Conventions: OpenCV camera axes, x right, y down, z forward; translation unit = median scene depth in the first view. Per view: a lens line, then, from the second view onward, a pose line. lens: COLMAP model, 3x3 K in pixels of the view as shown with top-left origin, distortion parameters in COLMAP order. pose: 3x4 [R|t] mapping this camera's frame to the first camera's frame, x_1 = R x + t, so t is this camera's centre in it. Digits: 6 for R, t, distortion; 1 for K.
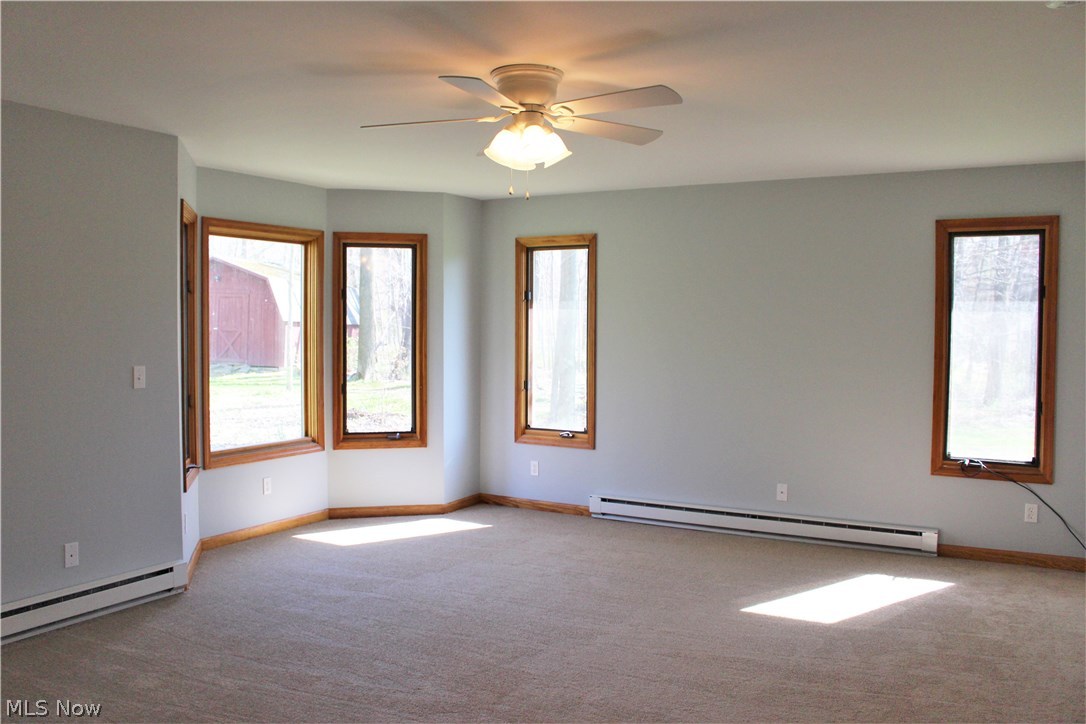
lens RADIAL K [[948.6, 0, 541.5], [0, 948.6, 358.0], [0, 0, 1]] dist [-0.113651, 0.054550]
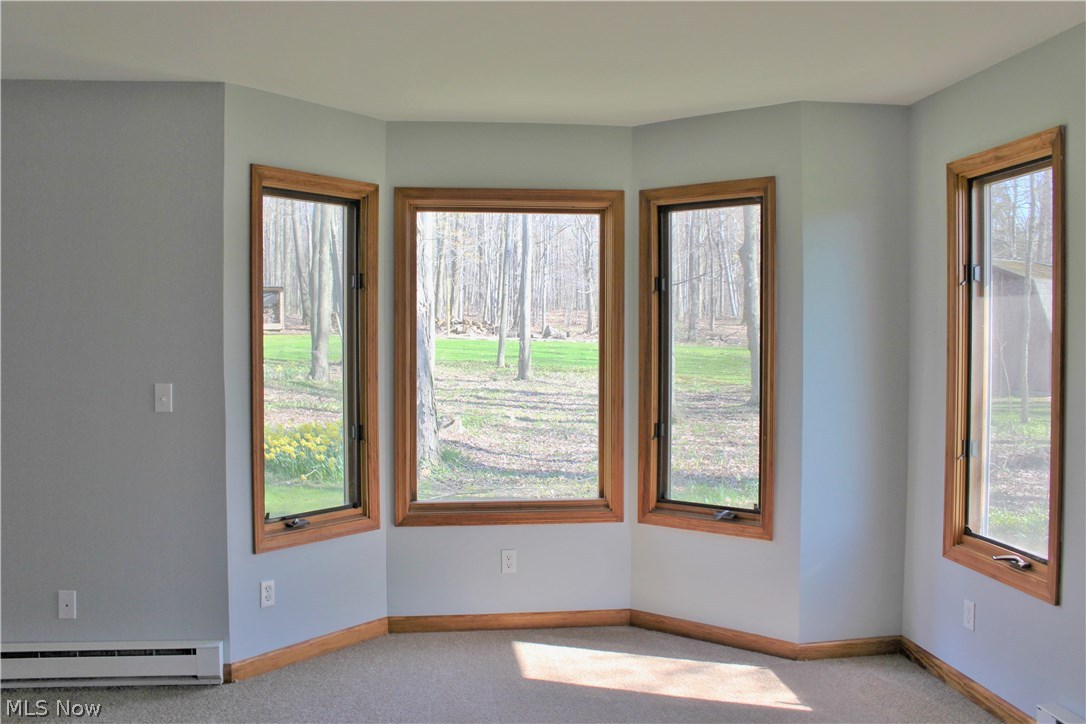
lens RADIAL K [[948.6, 0, 544.8], [0, 948.6, 362.9], [0, 0, 1]] dist [-0.113651, 0.054550]
pose [[0.581471, 0.016364, -0.813402, 0.269298], [-0.026554, 0.999647, 0.001128, -0.012592], [0.813133, 0.020943, 0.581700, 0.550627]]
